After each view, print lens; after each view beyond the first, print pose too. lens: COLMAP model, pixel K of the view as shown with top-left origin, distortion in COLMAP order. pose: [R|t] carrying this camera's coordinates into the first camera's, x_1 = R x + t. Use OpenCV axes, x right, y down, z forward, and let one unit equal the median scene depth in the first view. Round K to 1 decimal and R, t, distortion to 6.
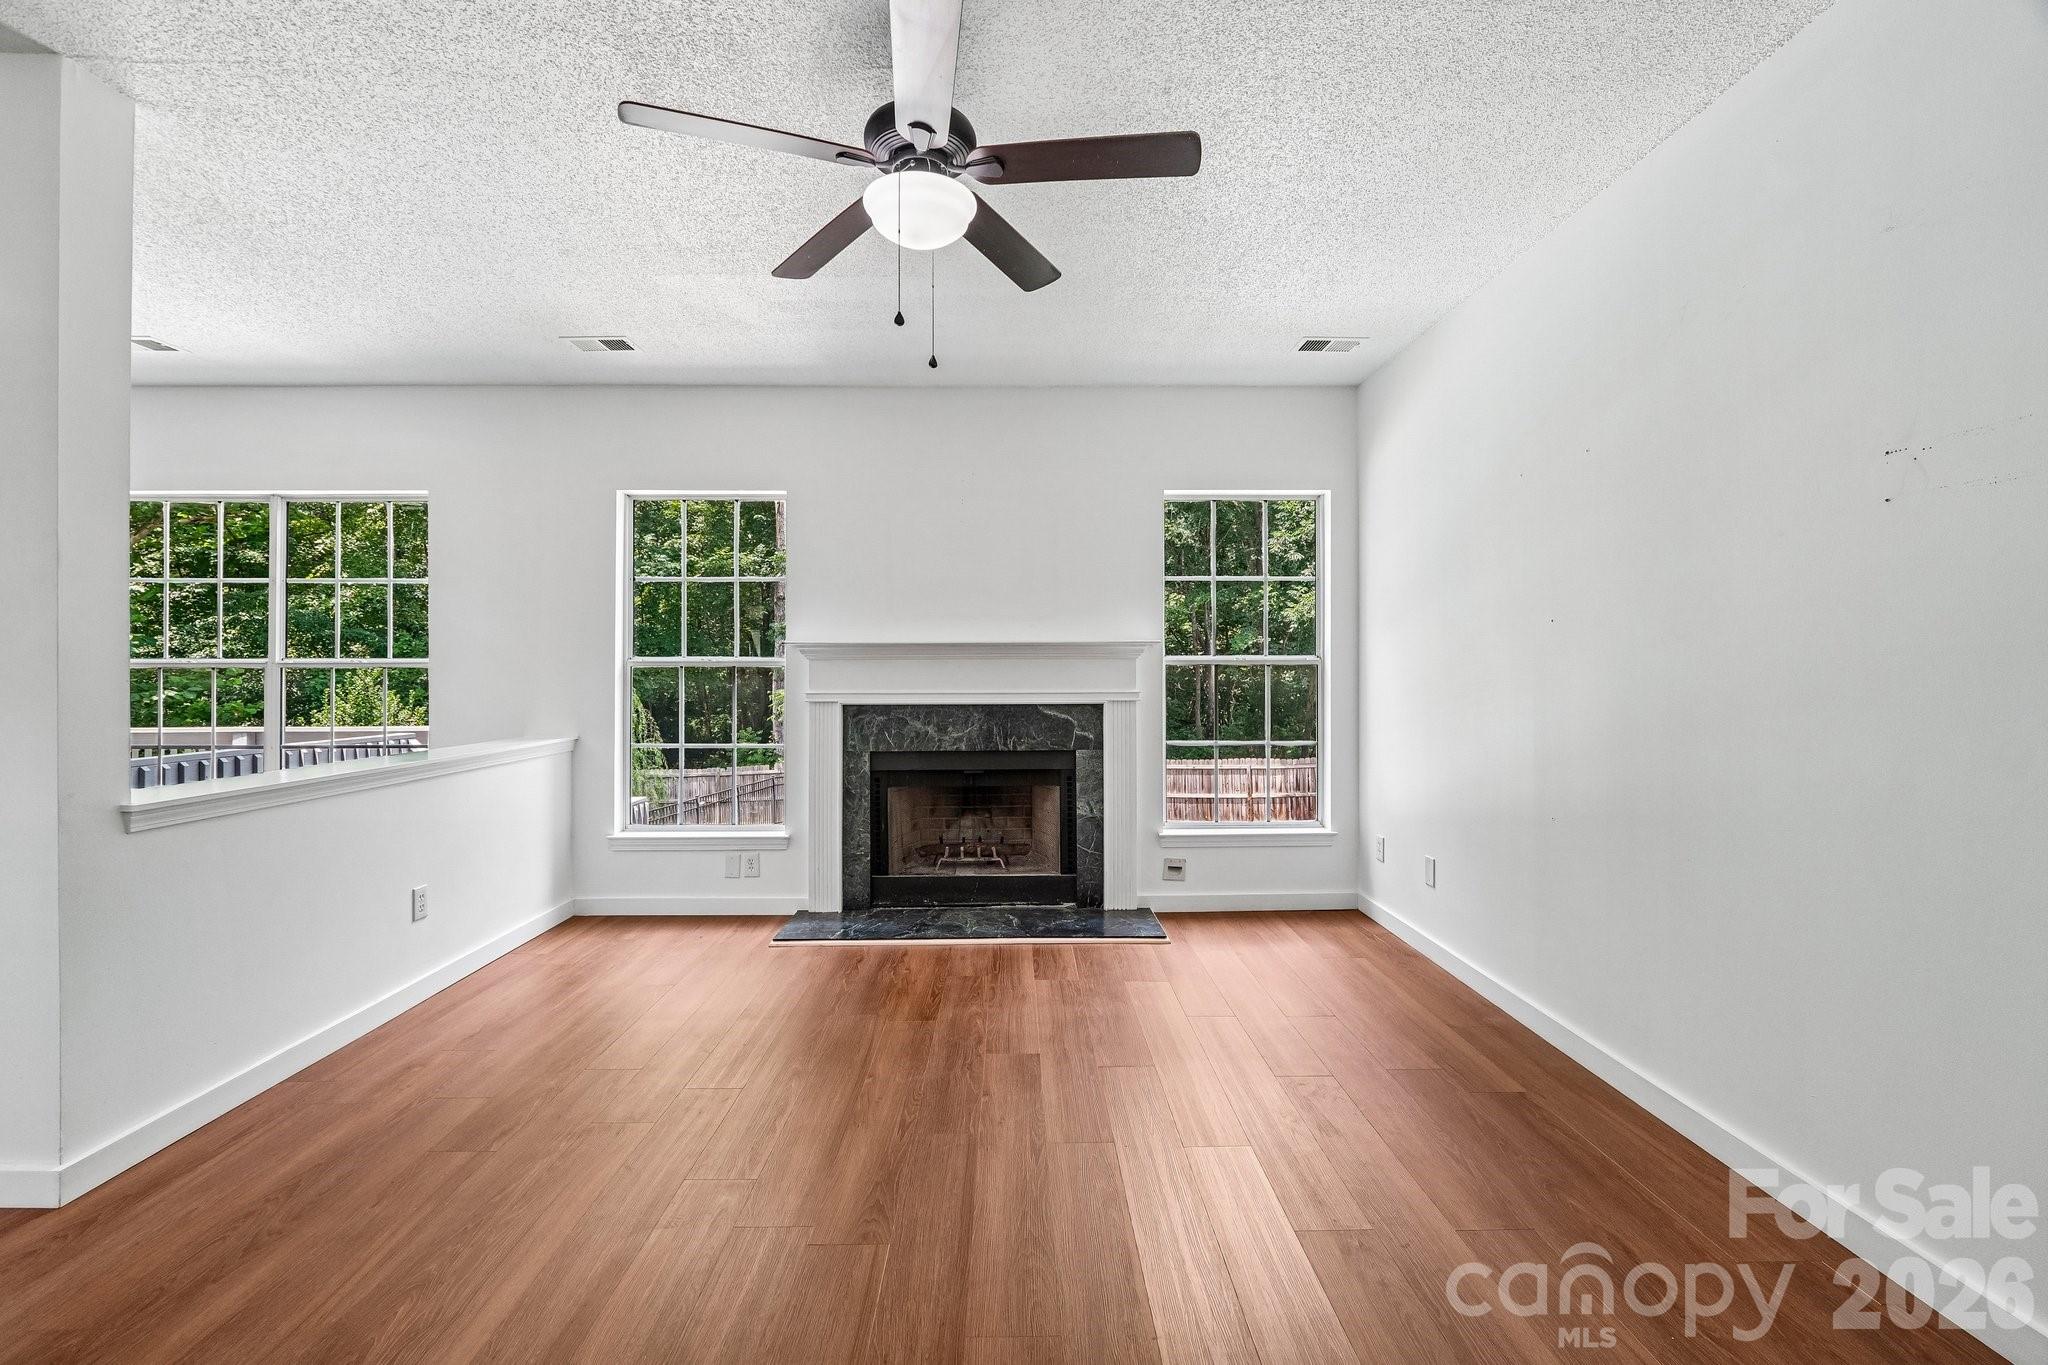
lens RADIAL K [[864.4, 0, 1025.0], [0, 864.4, 673.0], [0, 0, 1]] dist [-0.007173, 0.000280]
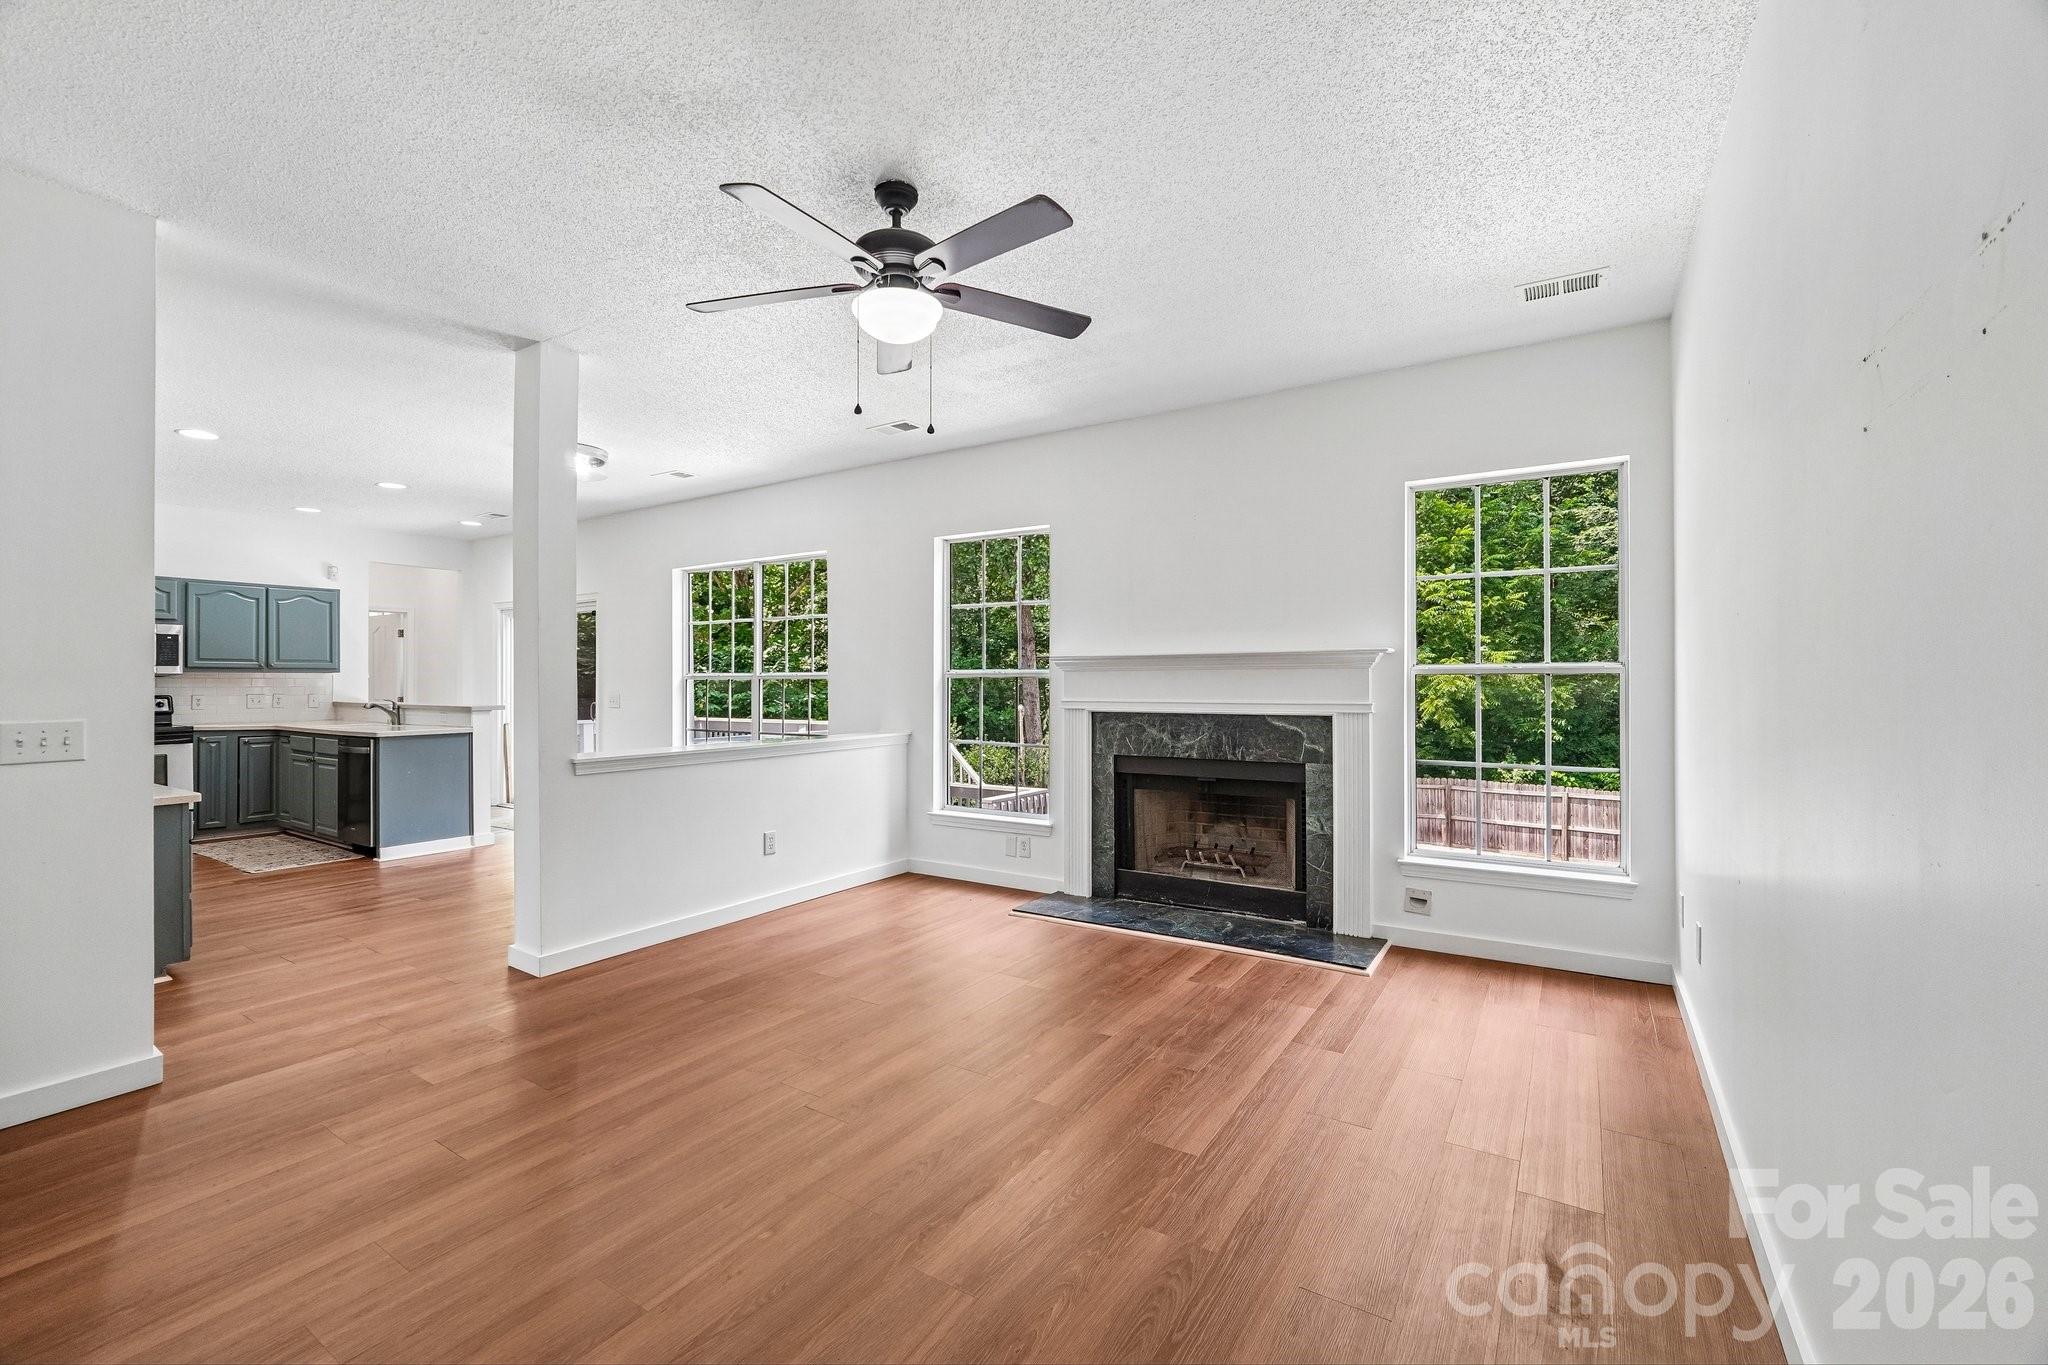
lens RADIAL K [[862.9, 0, 1028.6], [0, 862.9, 680.5], [0, 0, 1]] dist [-0.004846, 0.000211]
pose [[0.833878, -0.000491, -0.551948, 0.333933], [-0.000580, 0.999998, -0.001766, -0.001232], [0.551948, 0.001793, 0.833877, 0.026865]]
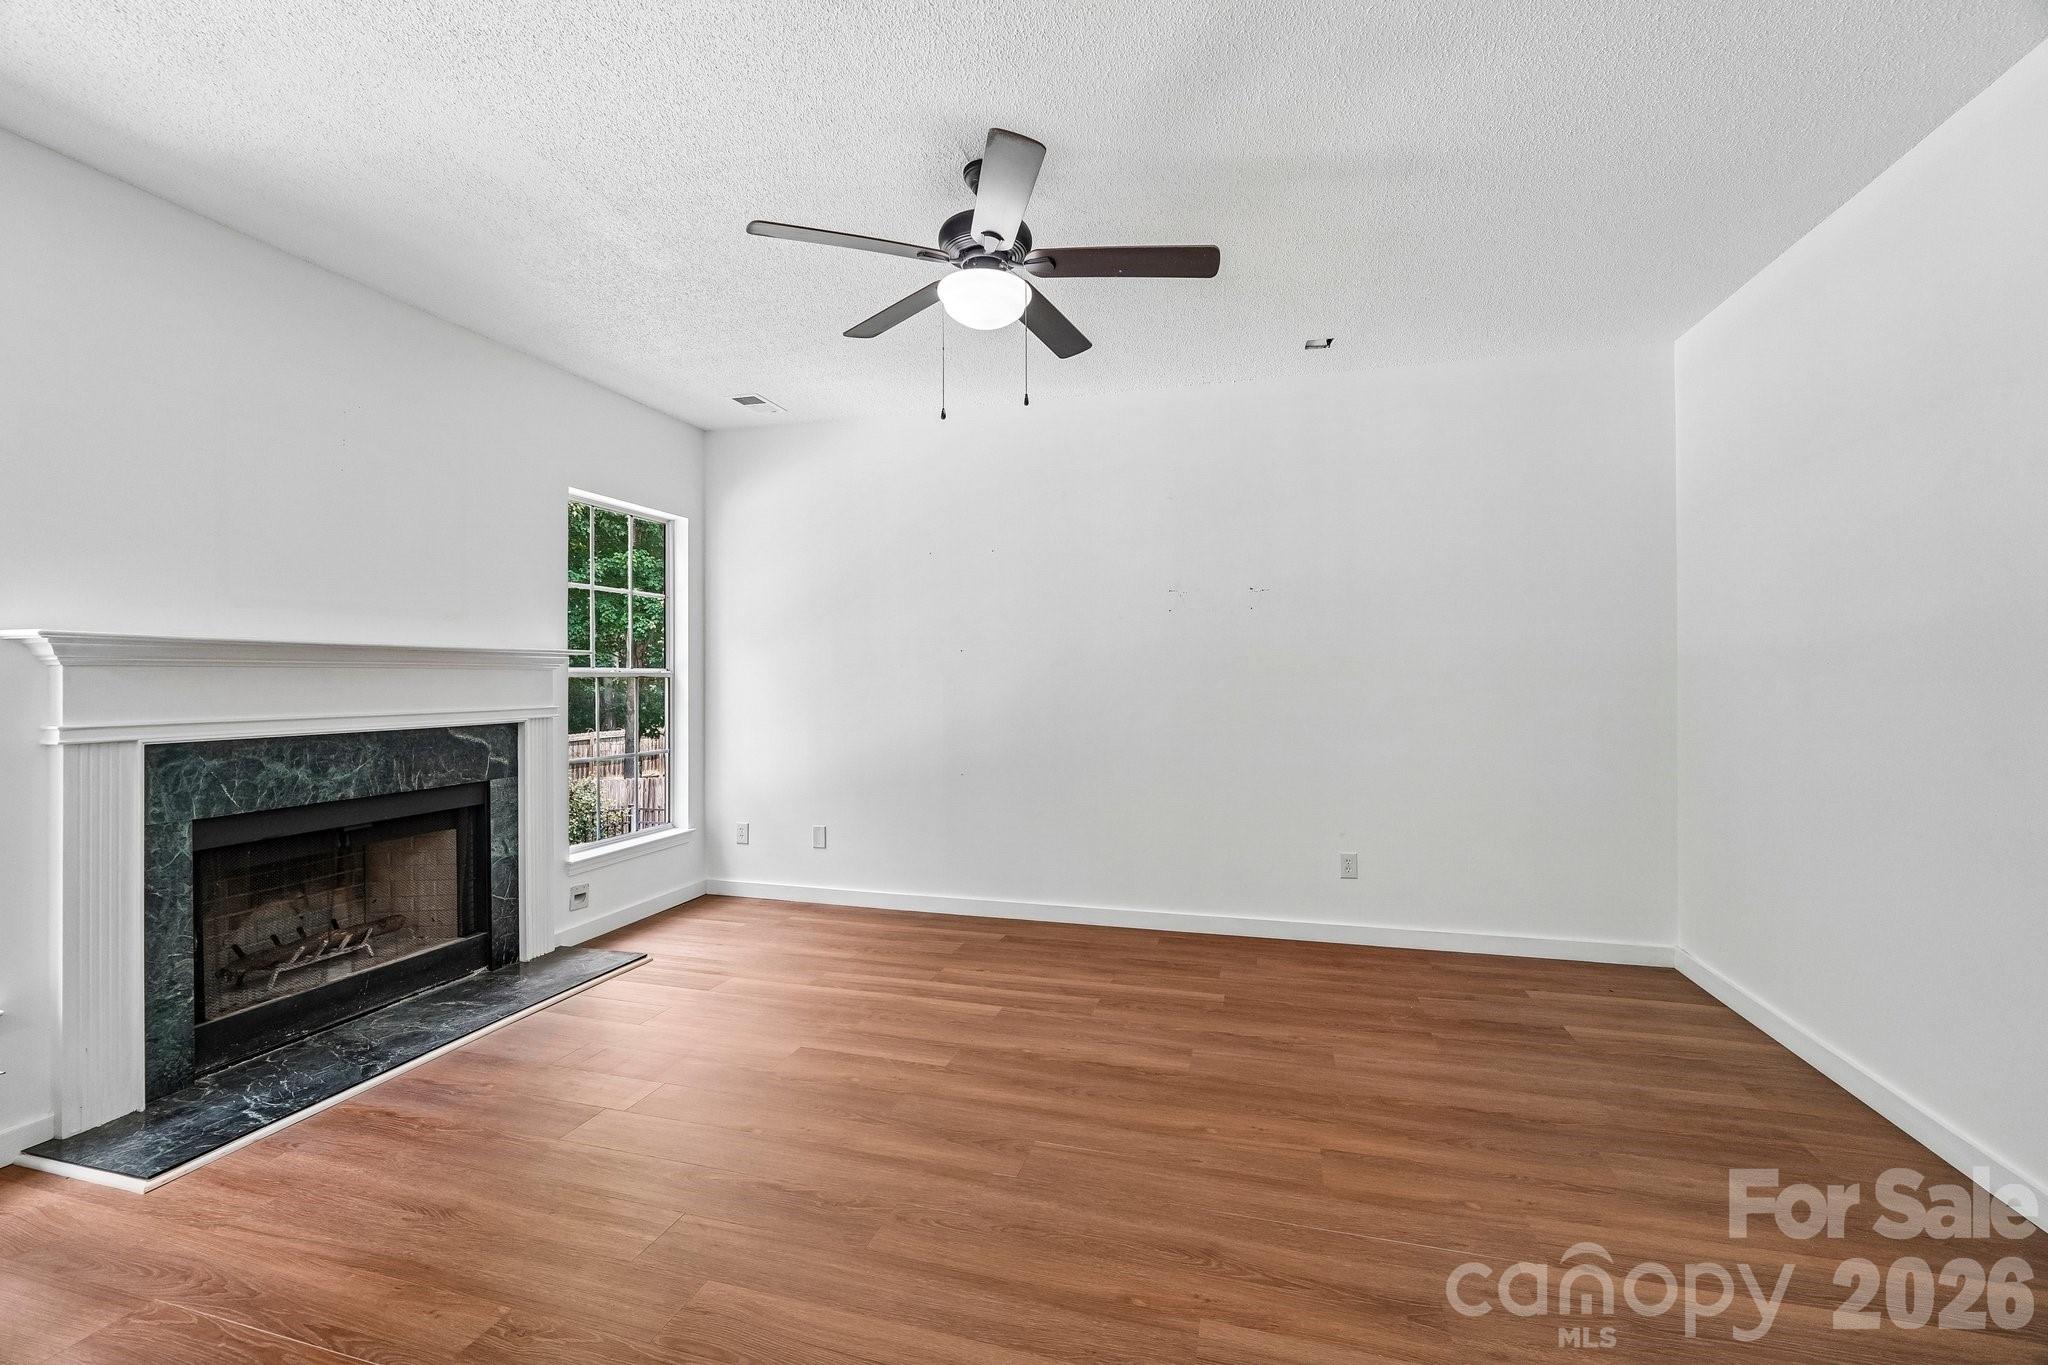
lens RADIAL K [[864.4, 0, 1025.0], [0, 864.4, 673.0], [0, 0, 1]] dist [-0.007173, 0.000280]
pose [[0.300480, 0.005742, 0.953771, -0.575297], [0.006448, 0.999947, -0.008052, -0.003080], [-0.953766, 0.008569, 0.300427, 0.265641]]
